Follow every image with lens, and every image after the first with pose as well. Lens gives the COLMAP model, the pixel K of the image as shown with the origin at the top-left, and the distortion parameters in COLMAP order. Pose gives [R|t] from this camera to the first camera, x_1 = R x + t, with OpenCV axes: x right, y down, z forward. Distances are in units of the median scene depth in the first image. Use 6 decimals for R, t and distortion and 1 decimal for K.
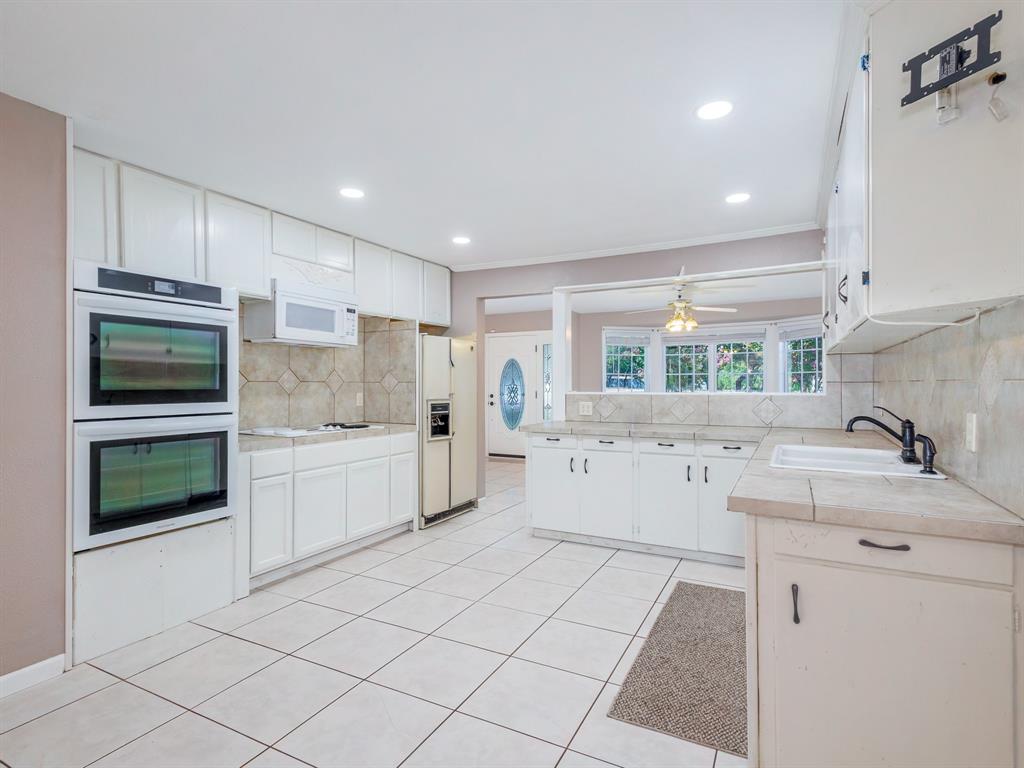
lens RADIAL K [[530.6, 0, 506.8], [0, 530.6, 386.1], [0, 0, 1]] dist [0.002807, 0.001335]
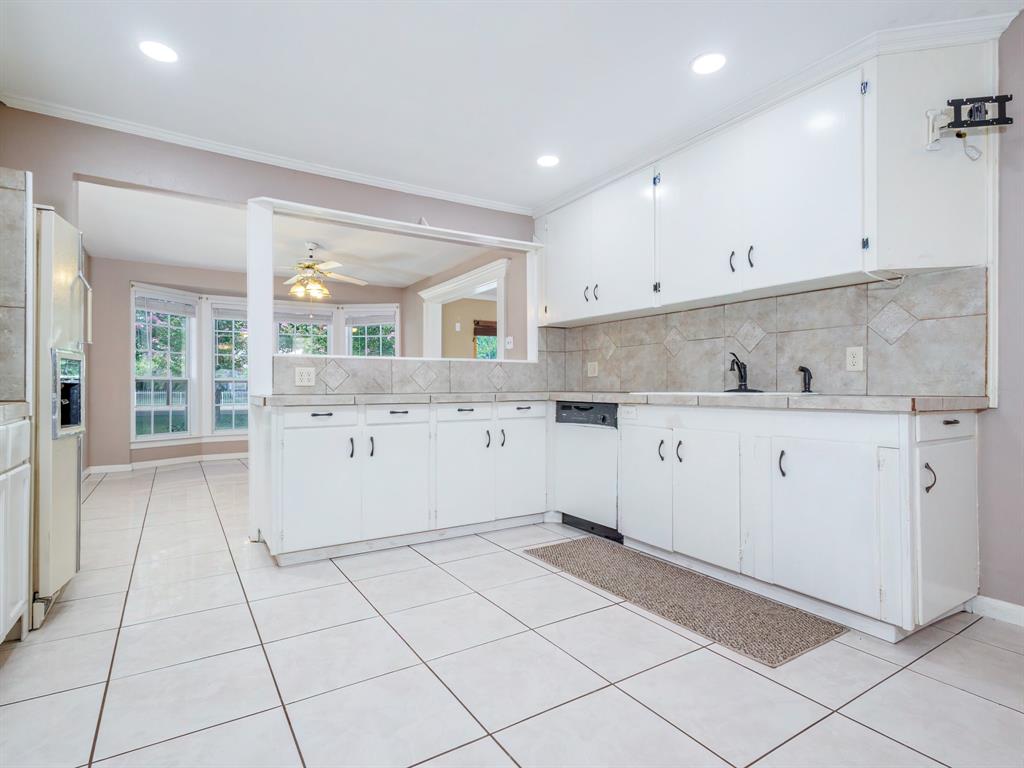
lens RADIAL K [[530.6, 0, 512.8], [0, 530.6, 386.9], [0, 0, 1]] dist [0.002807, 0.001335]
pose [[0.492058, 0.000973, 0.870562, -0.385765], [0.004548, 0.999983, -0.003689, 0.067299], [-0.870550, 0.005774, 0.492045, 0.441483]]
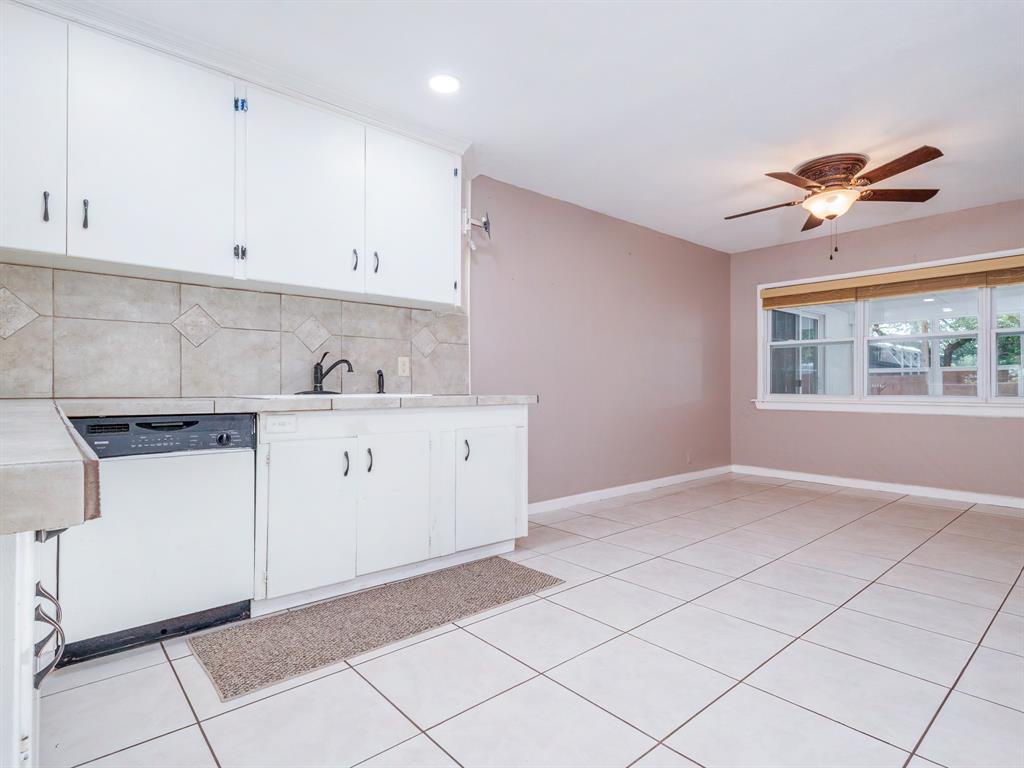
lens RADIAL K [[530.6, 0, 511.0], [0, 530.6, 386.5], [0, 0, 1]] dist [0.002807, 0.001335]
pose [[-0.930955, 0.003285, 0.365120, -0.078095], [0.003545, 0.999994, 0.000042, 0.064097], [-0.365117, 0.001333, -0.930961, 1.071278]]
